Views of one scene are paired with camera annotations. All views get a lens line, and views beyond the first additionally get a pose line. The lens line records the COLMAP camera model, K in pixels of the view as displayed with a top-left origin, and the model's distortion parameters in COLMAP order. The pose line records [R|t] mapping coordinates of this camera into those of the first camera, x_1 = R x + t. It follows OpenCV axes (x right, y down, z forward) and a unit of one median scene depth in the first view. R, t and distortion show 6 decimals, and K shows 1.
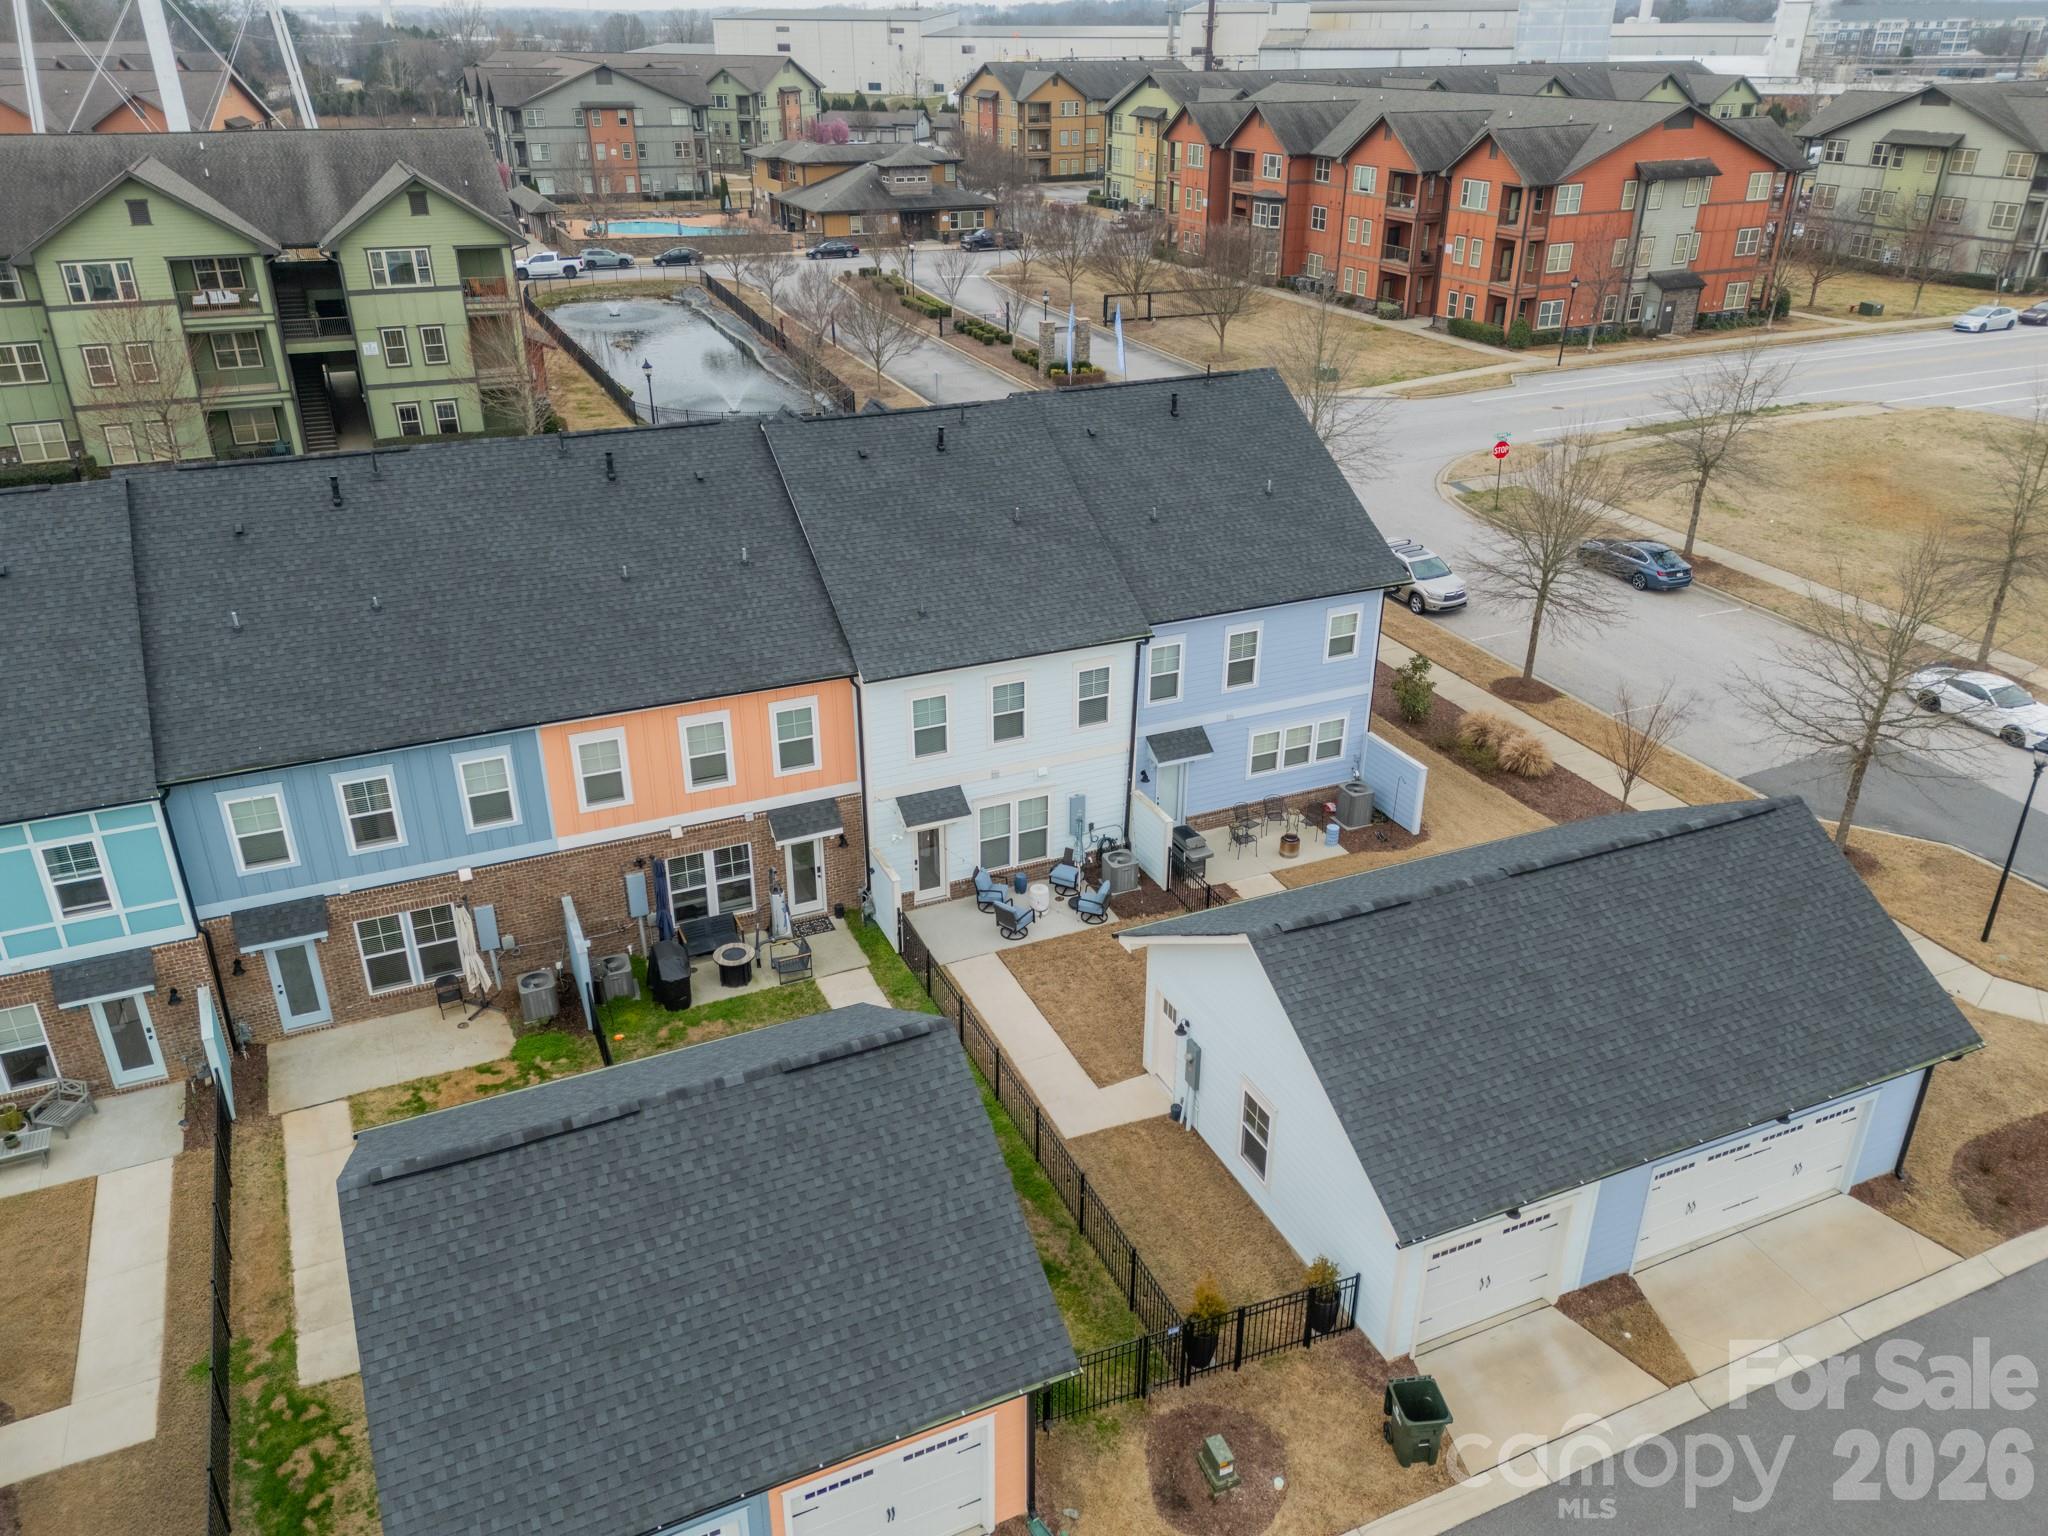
lens RADIAL K [[1475.5, 0, 1024.0], [0, 1475.5, 768.0], [0, 0, 1]] dist [0.031209, -0.007375]
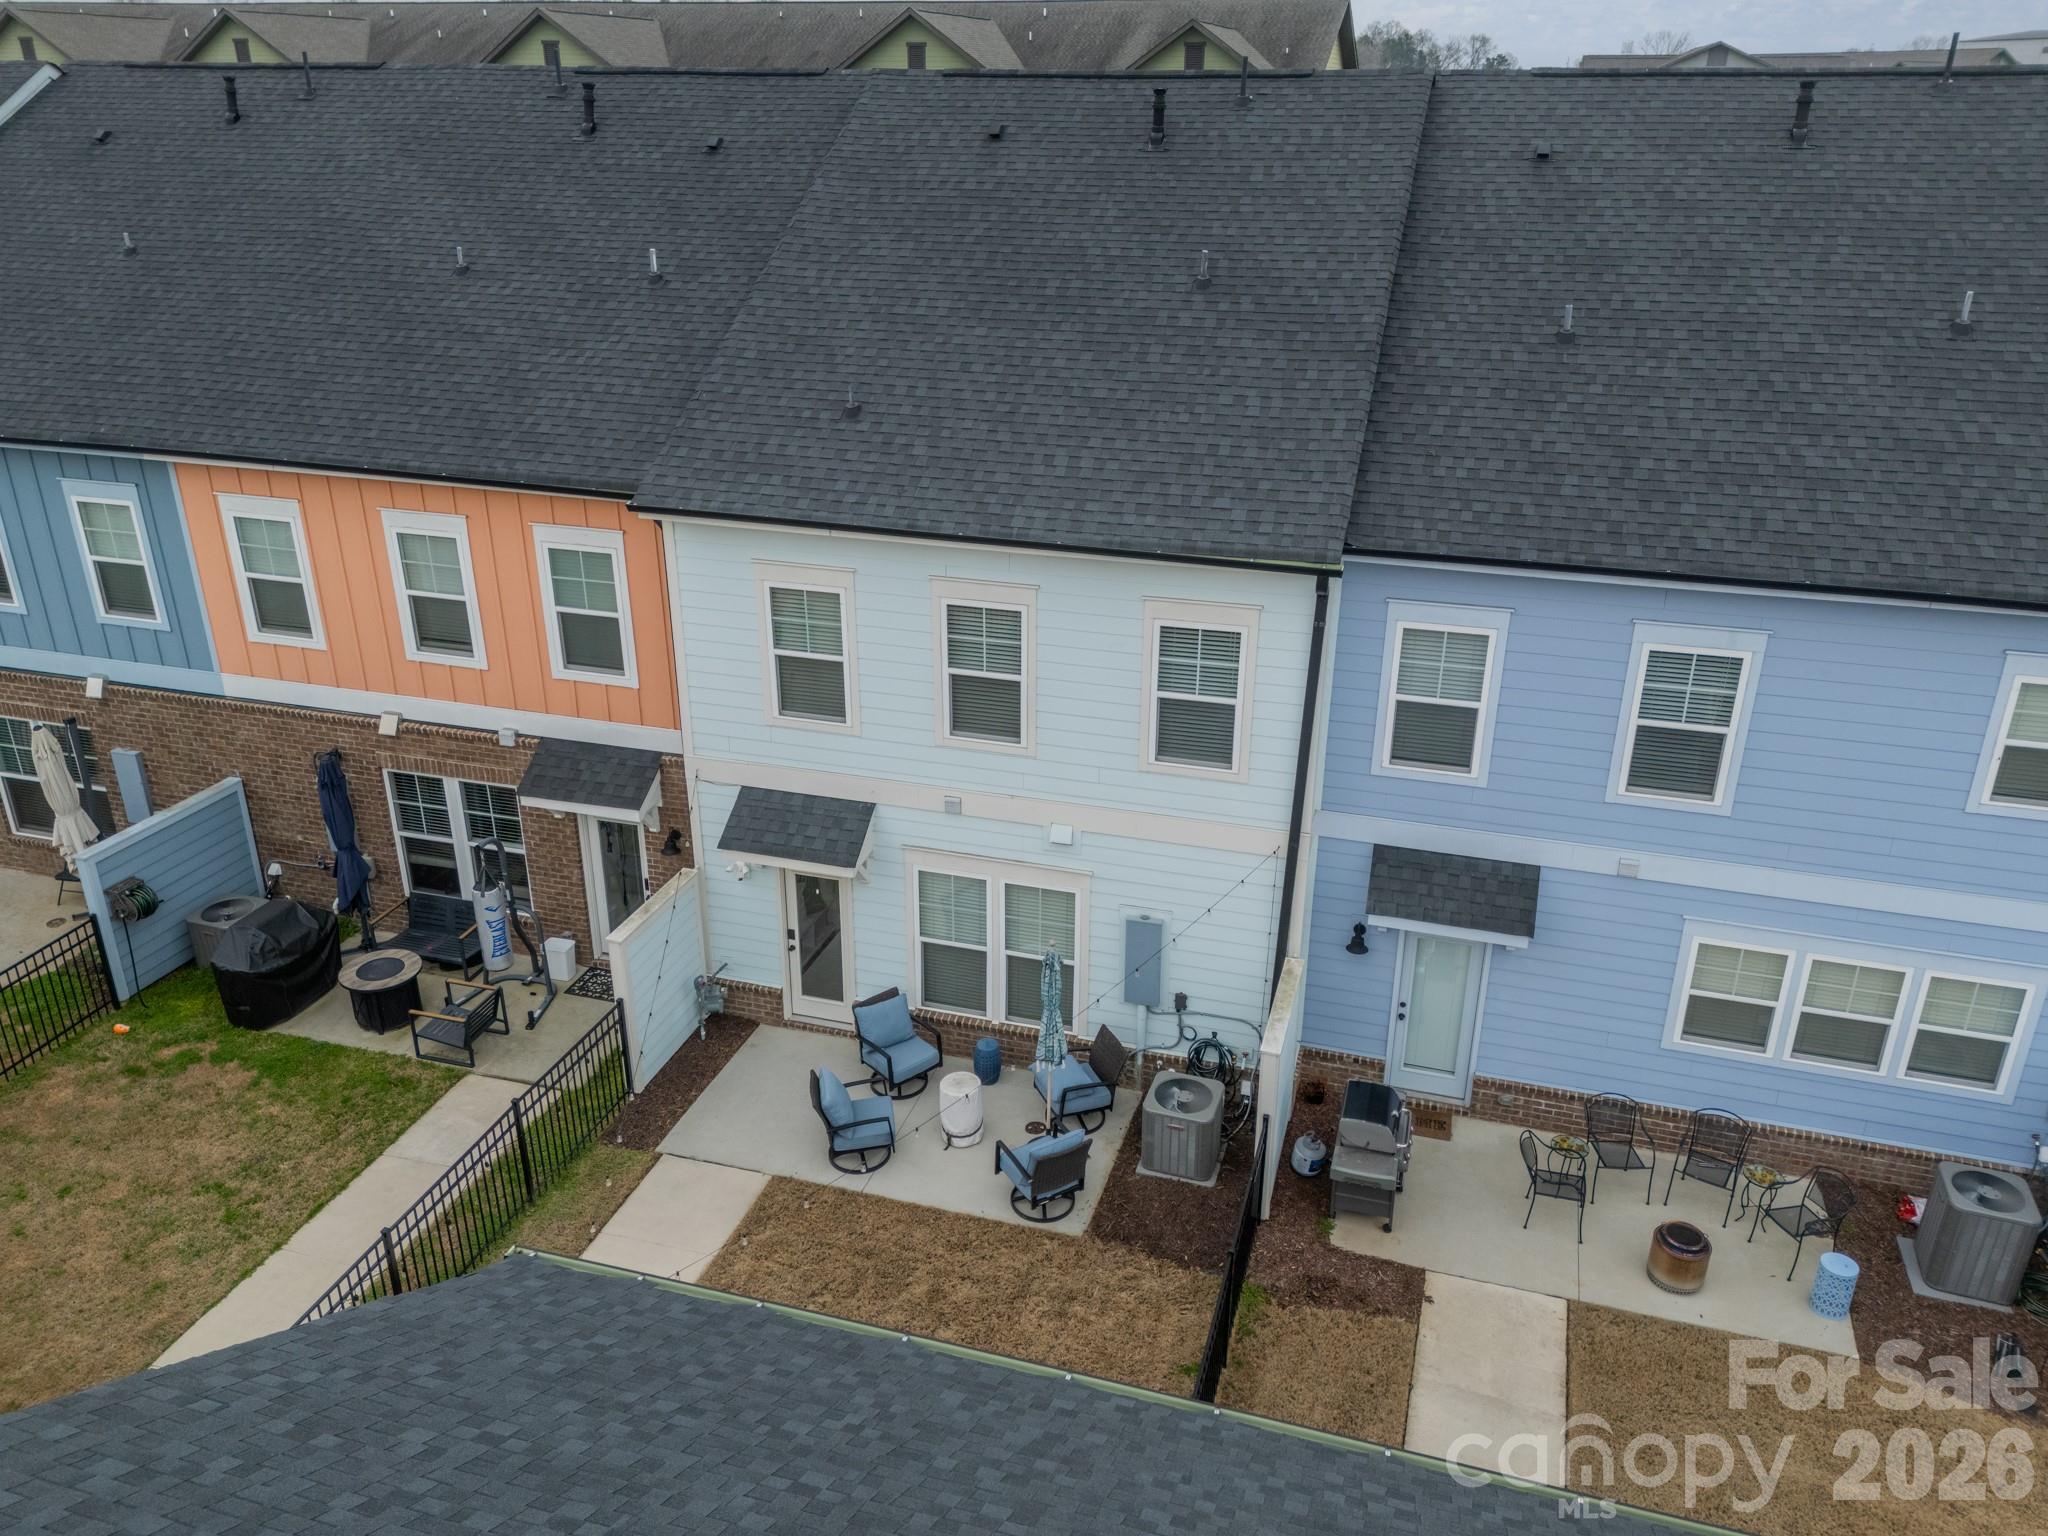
lens RADIAL K [[1475.5, 0, 1024.0], [0, 1475.5, 768.0], [0, 0, 1]] dist [0.031209, -0.007375]
pose [[0.763802, 0.264724, -0.588666, 0.267364], [-0.292819, 0.954887, 0.049477, -0.036593], [0.575207, 0.134582, 0.806861, 0.666829]]
